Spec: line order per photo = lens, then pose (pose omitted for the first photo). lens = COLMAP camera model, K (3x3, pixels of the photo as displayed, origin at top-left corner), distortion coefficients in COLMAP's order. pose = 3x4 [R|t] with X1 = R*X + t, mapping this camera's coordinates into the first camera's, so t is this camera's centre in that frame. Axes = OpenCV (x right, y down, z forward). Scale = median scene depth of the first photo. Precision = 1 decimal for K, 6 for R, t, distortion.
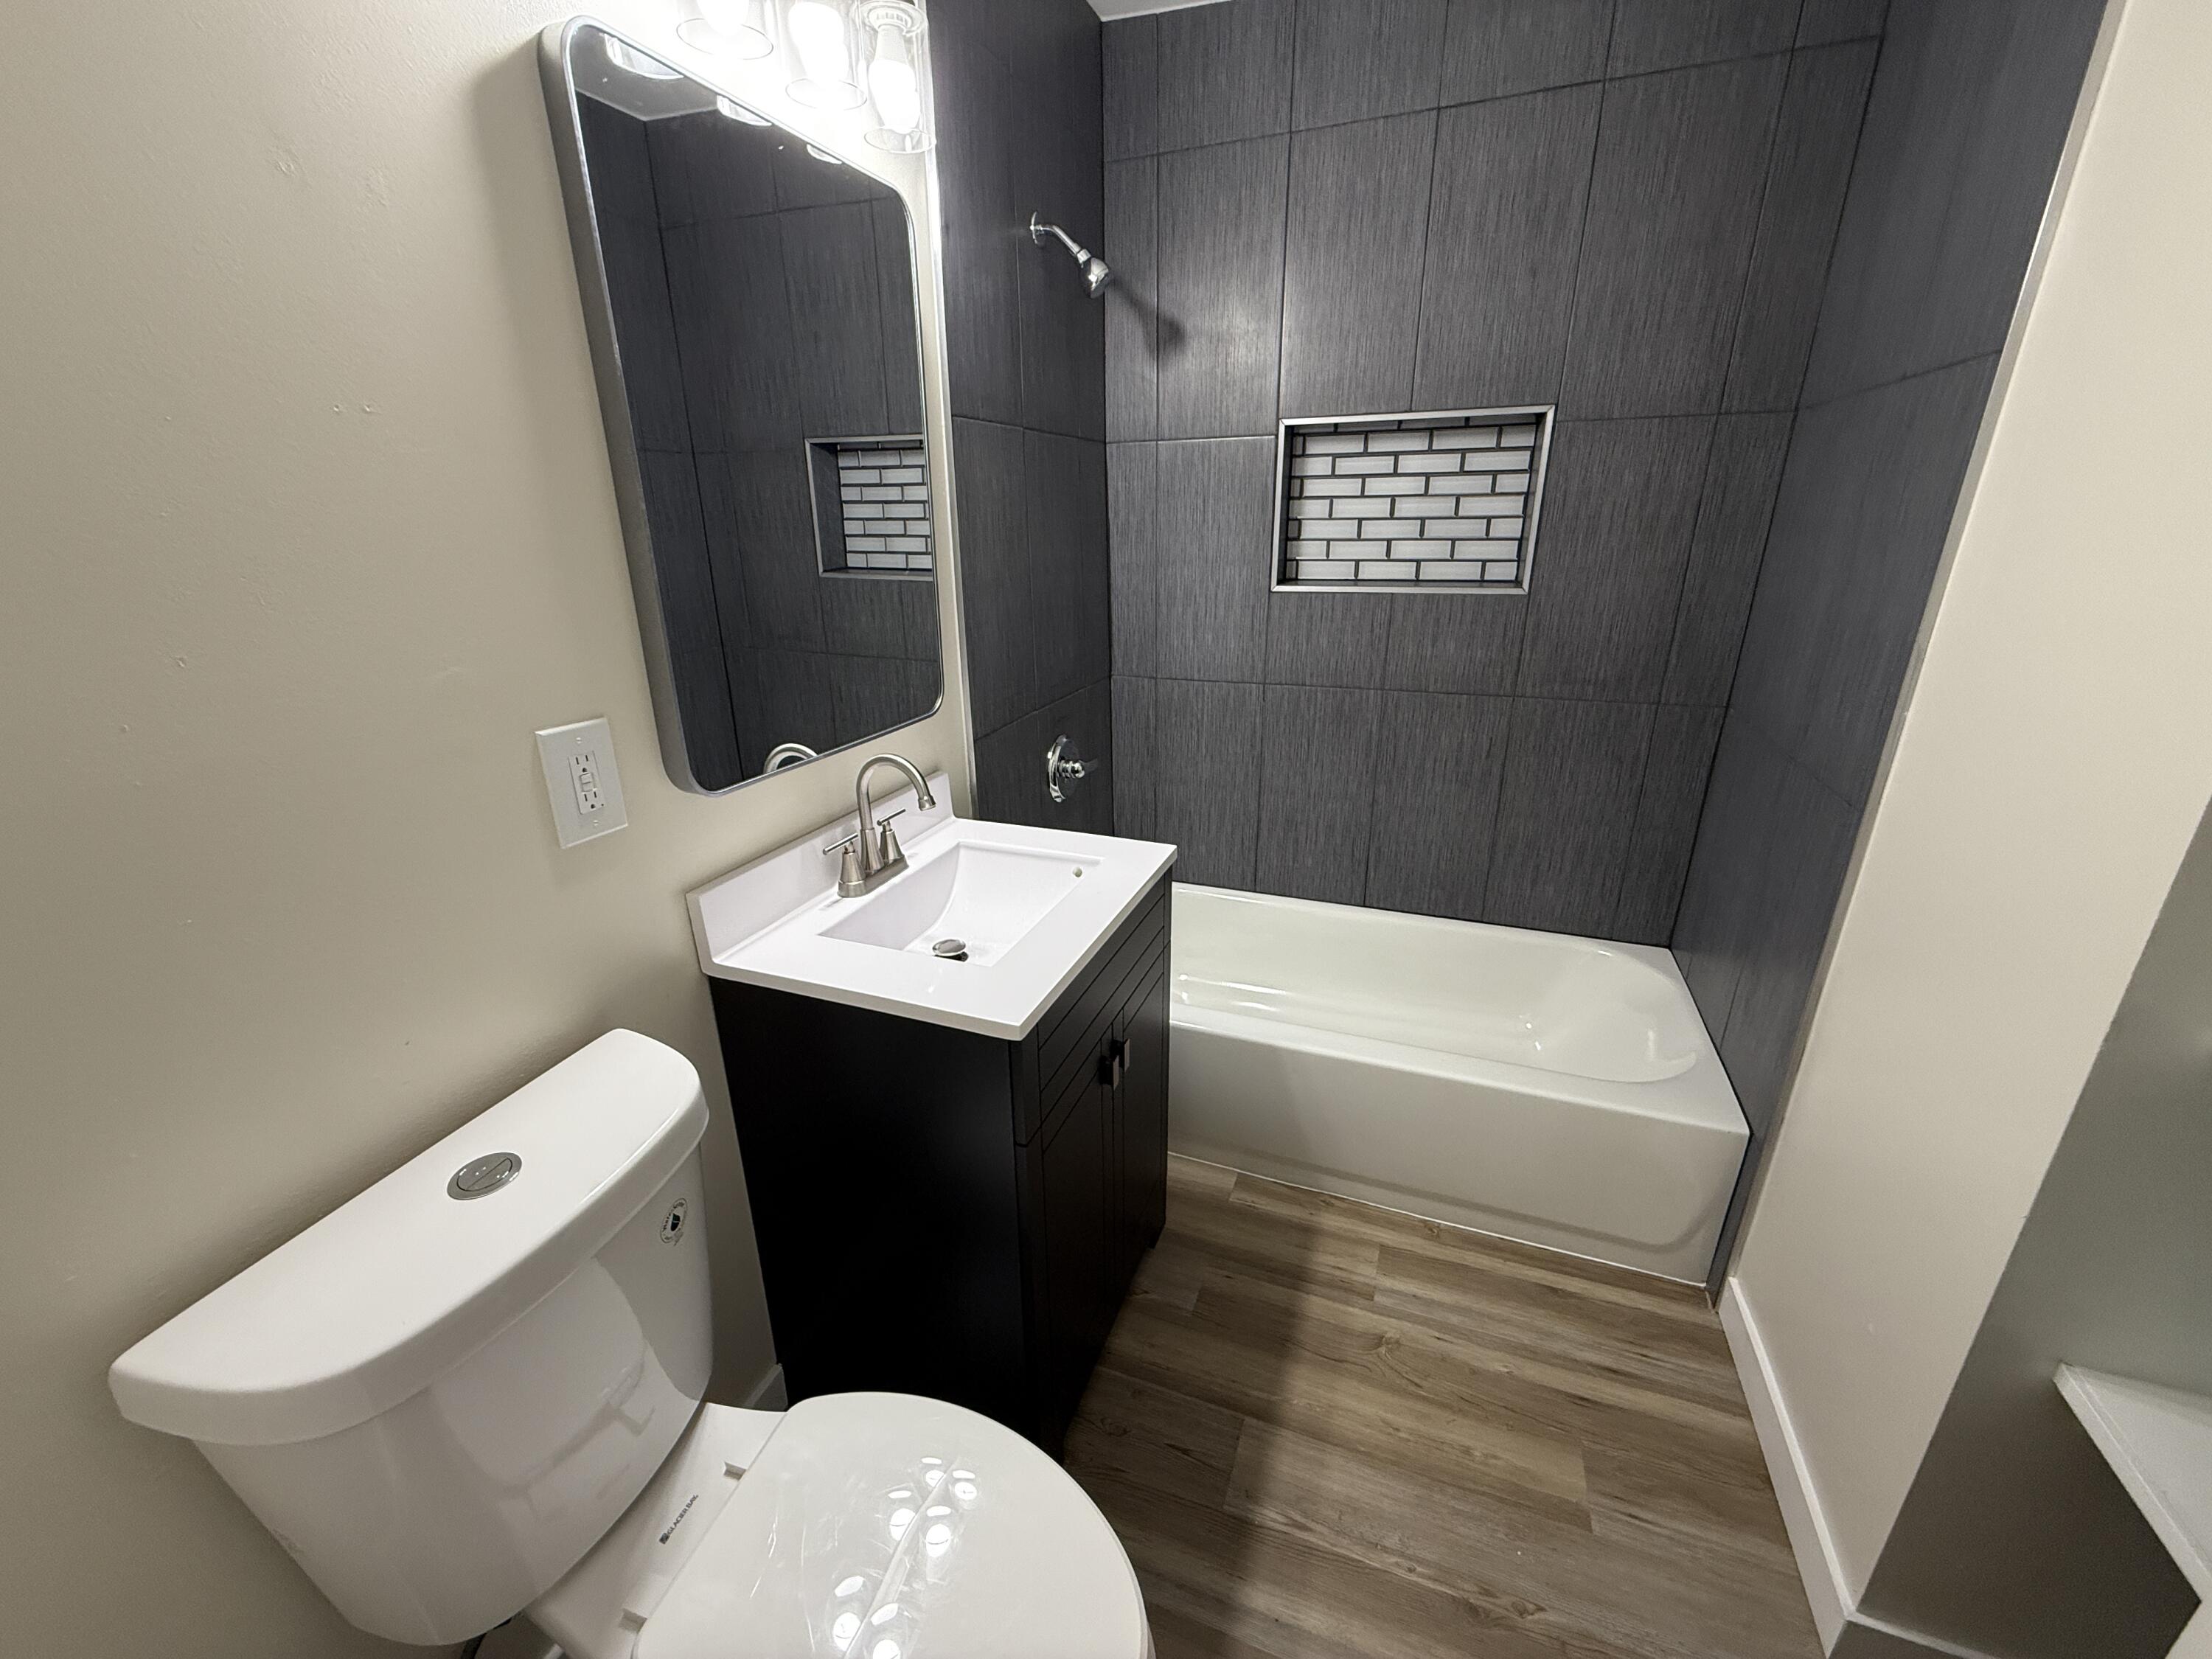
lens RADIAL K [[887.7, 0, 1106.0], [0, 887.7, 833.9], [0, 0, 1]] dist [0.006547, -0.000668]
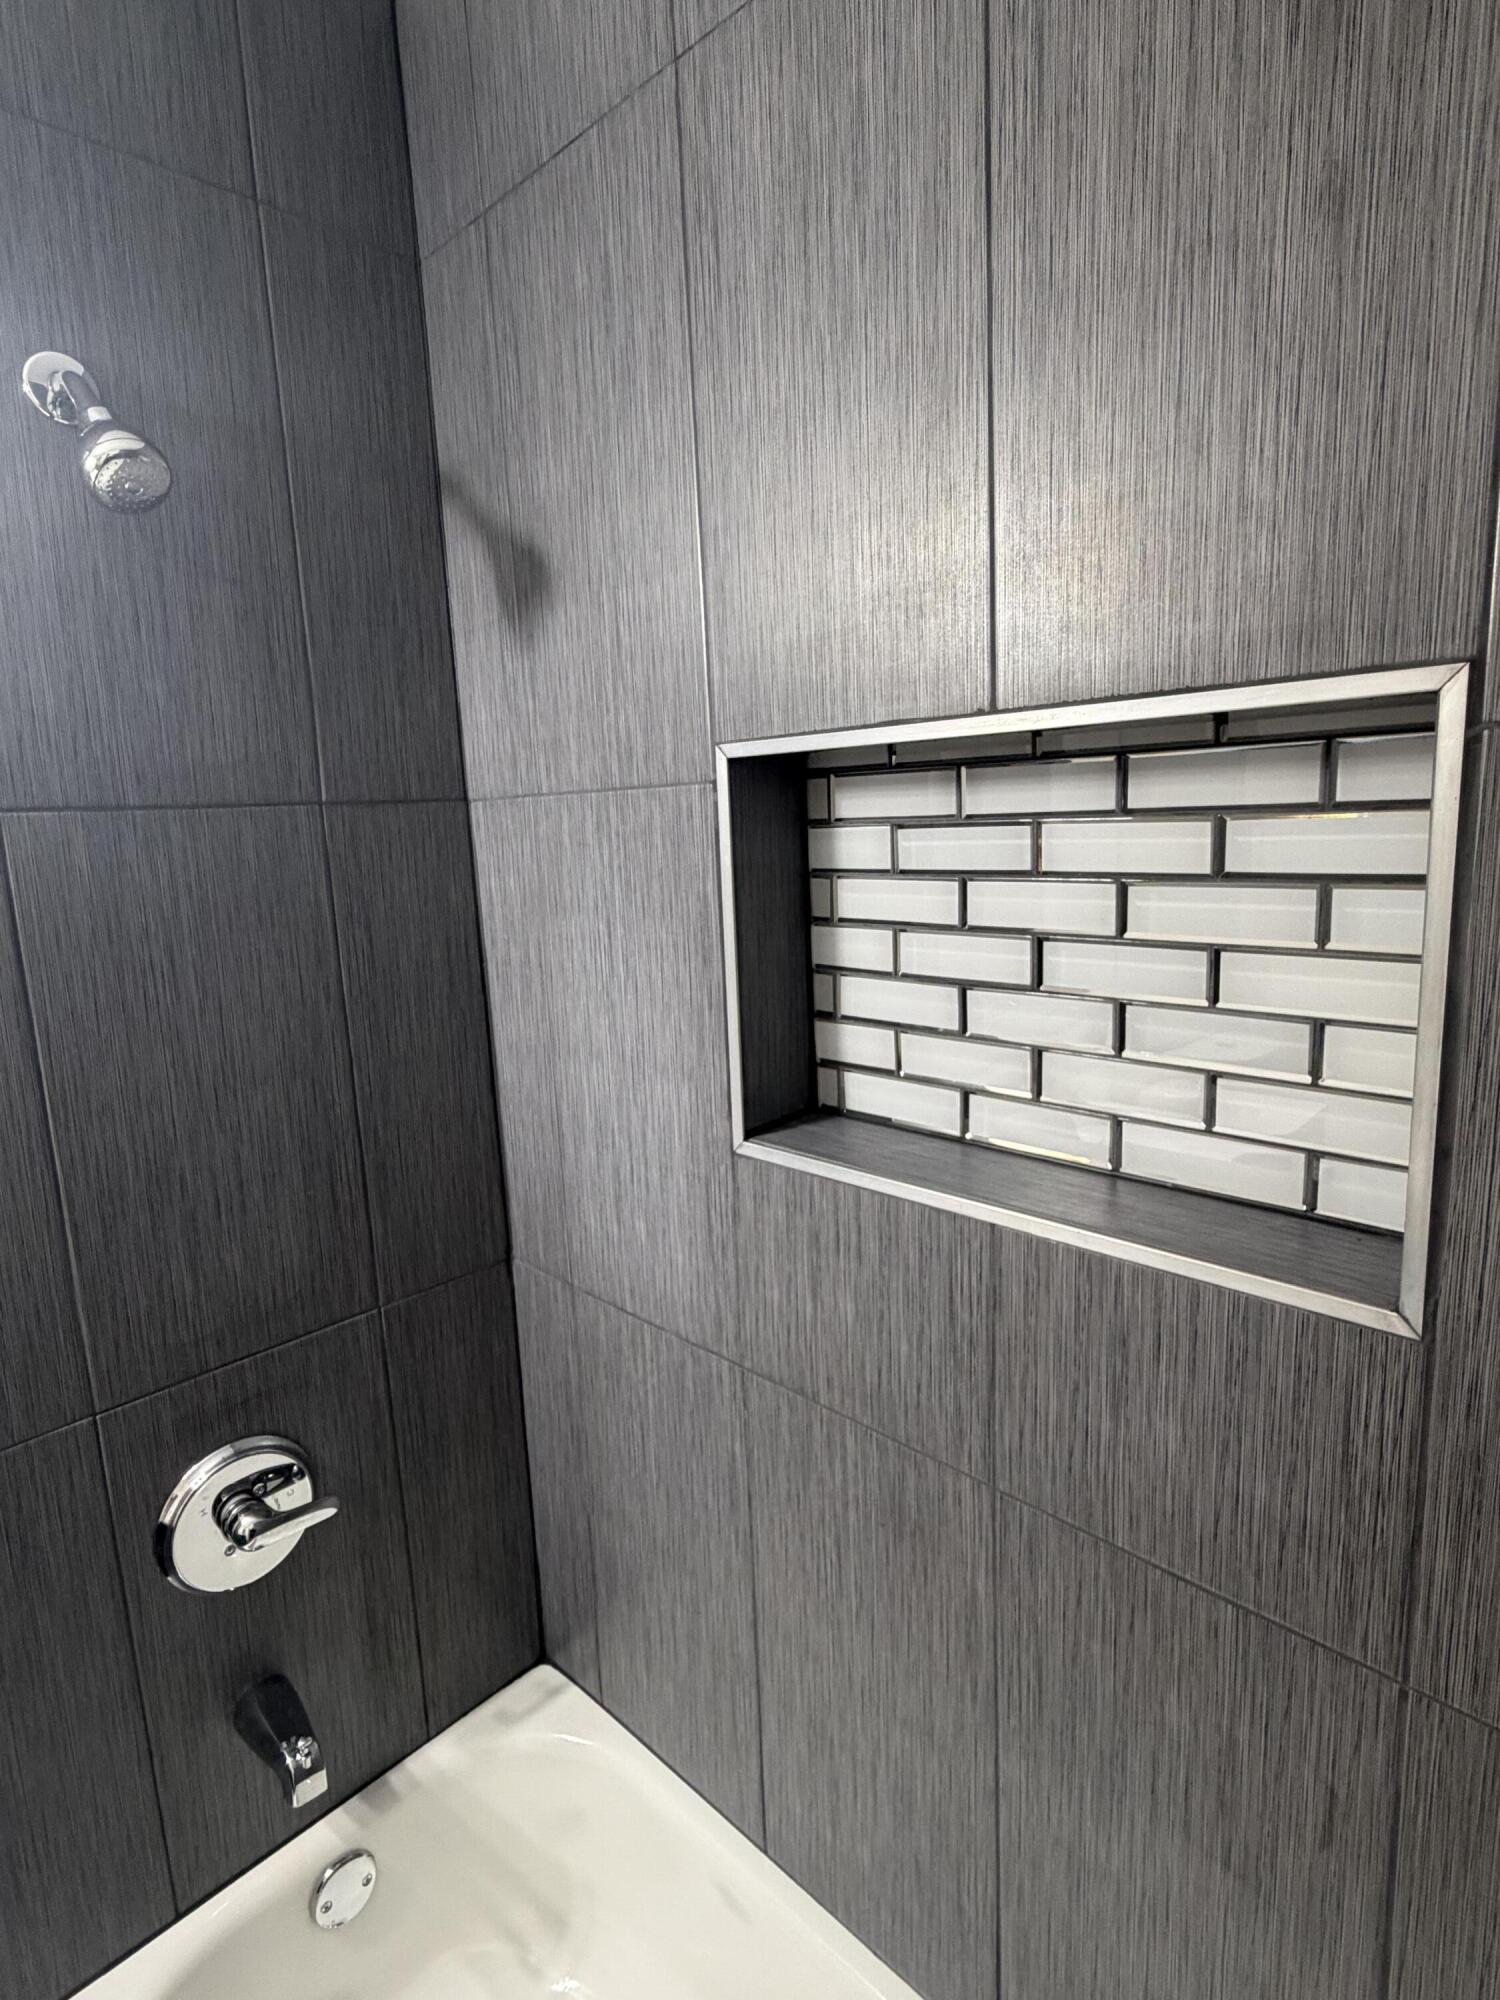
lens RADIAL K [[1049.4, 0, 750.7], [0, 1049.4, 997.0], [0, 0, 1]] dist [-0.001012, -0.000047]
pose [[0.920036, 0.043145, -0.389451, 0.376078], [-0.105909, 0.984306, -0.141153, -0.280383], [0.377249, 0.171112, 0.910167, 0.577765]]
